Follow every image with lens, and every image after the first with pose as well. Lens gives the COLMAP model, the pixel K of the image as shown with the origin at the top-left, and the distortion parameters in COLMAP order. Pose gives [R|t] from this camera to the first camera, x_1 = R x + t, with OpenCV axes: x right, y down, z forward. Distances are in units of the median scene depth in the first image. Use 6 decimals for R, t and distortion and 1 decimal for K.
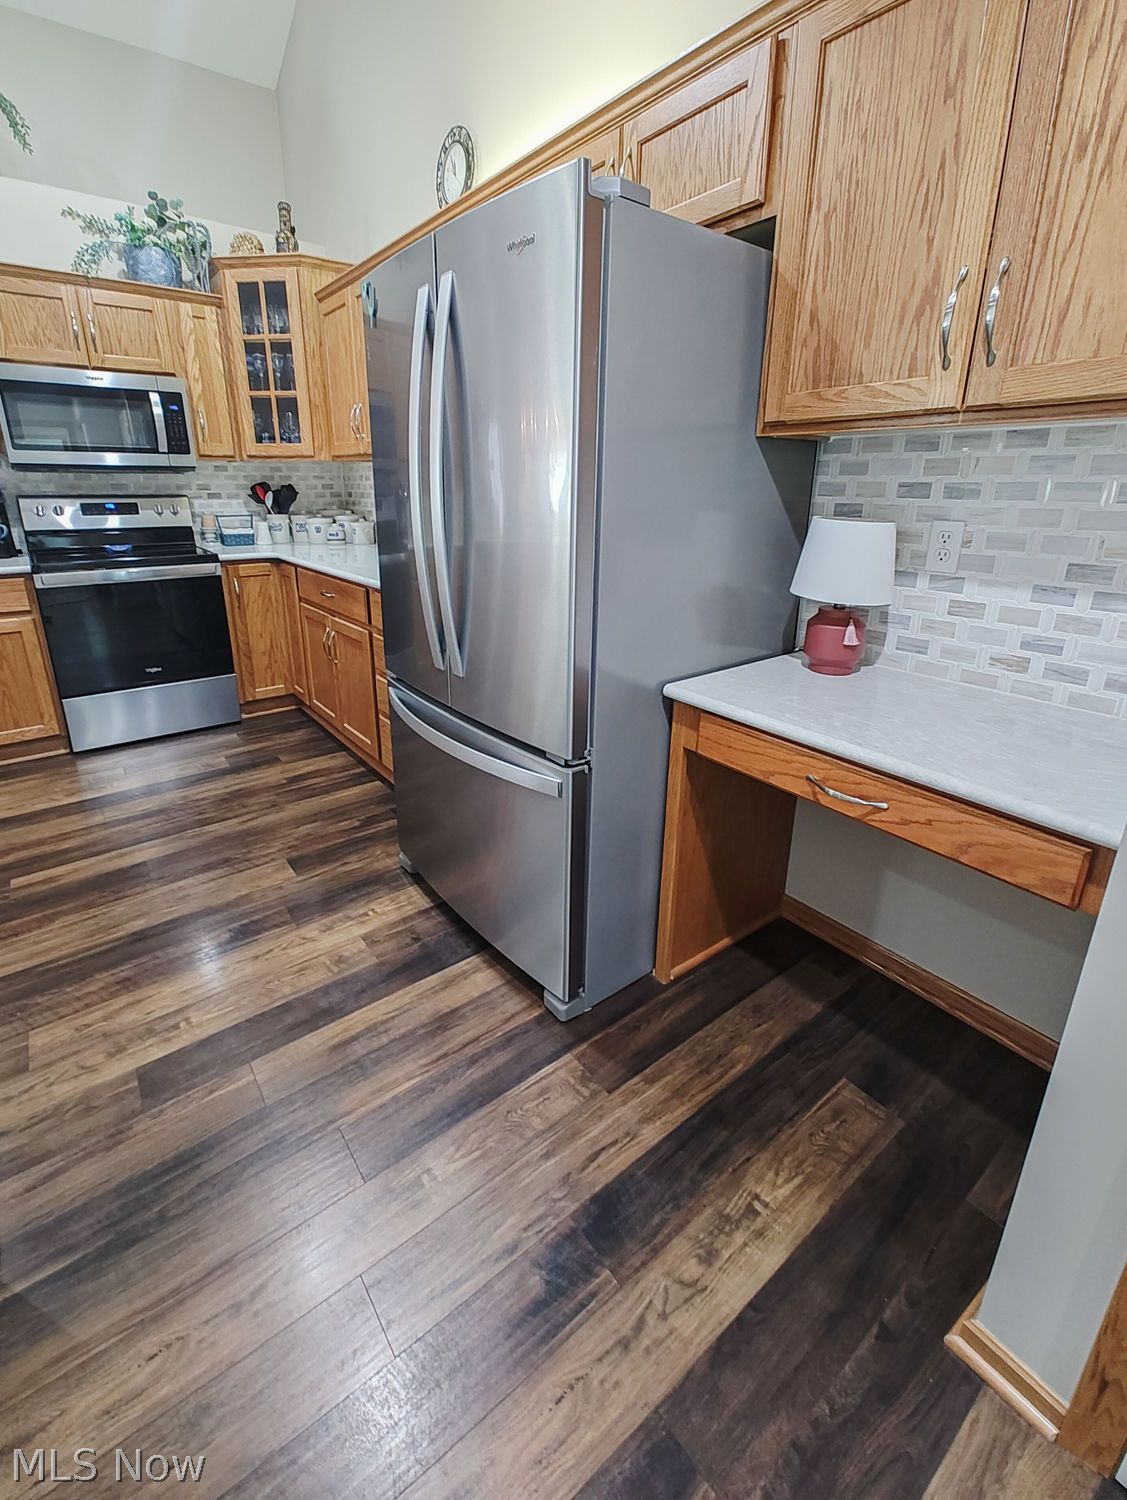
lens RADIAL K [[672.7, 0, 551.9], [0, 672.7, 686.9], [0, 0, 1]] dist [0.009346, -0.000632]
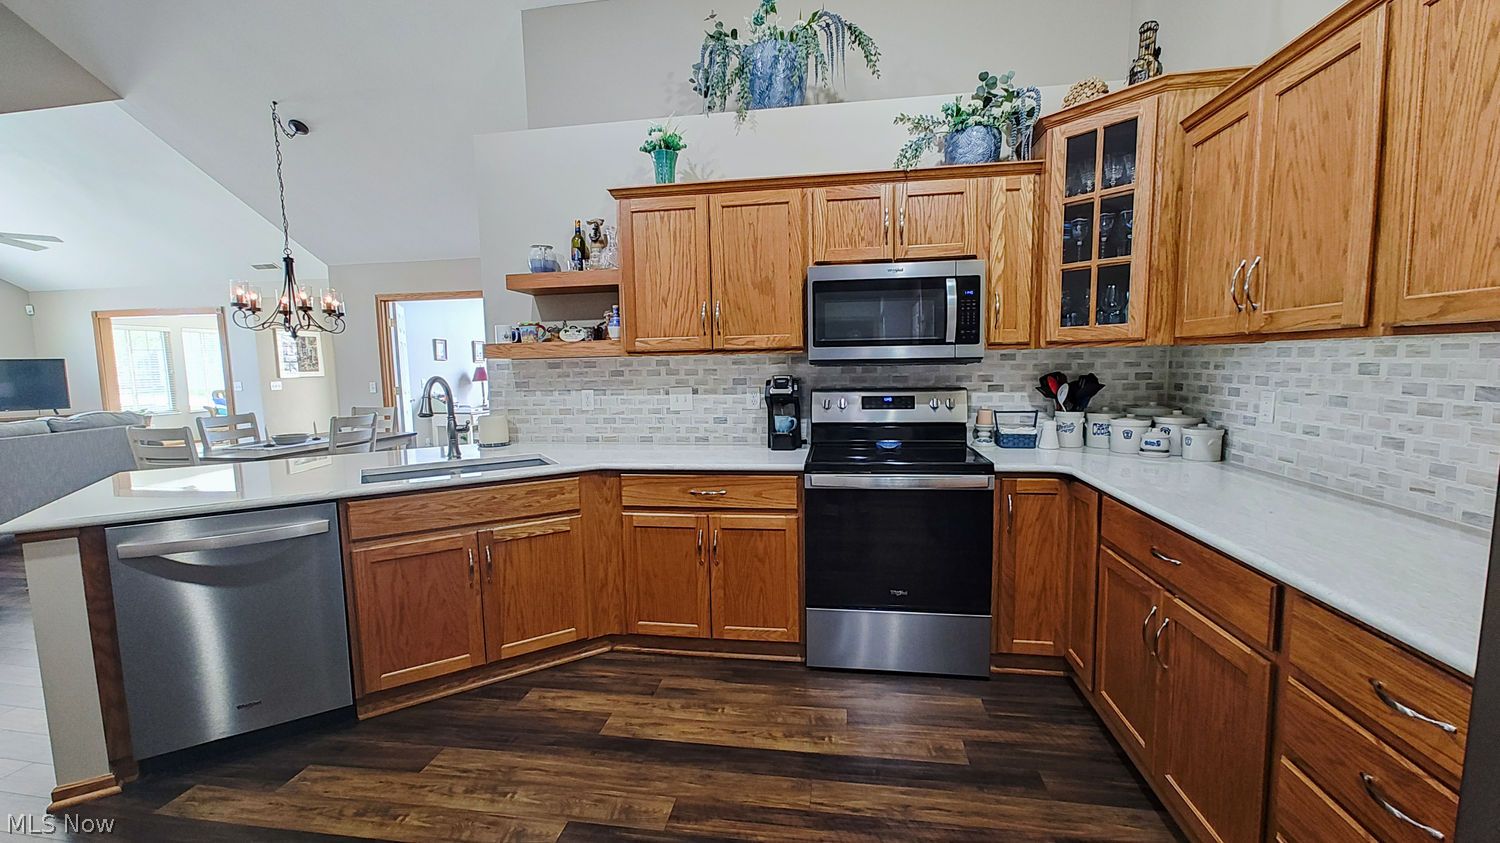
lens RADIAL K [[624.1, 0, 744.8], [0, 624.1, 424.1], [0, 0, 1]] dist [0.005504, -0.001307]
pose [[0.695479, 0.055967, -0.716363, -0.378976], [-0.188501, 0.976256, -0.106734, -0.235071], [0.693380, 0.209267, 0.689515, 0.608630]]
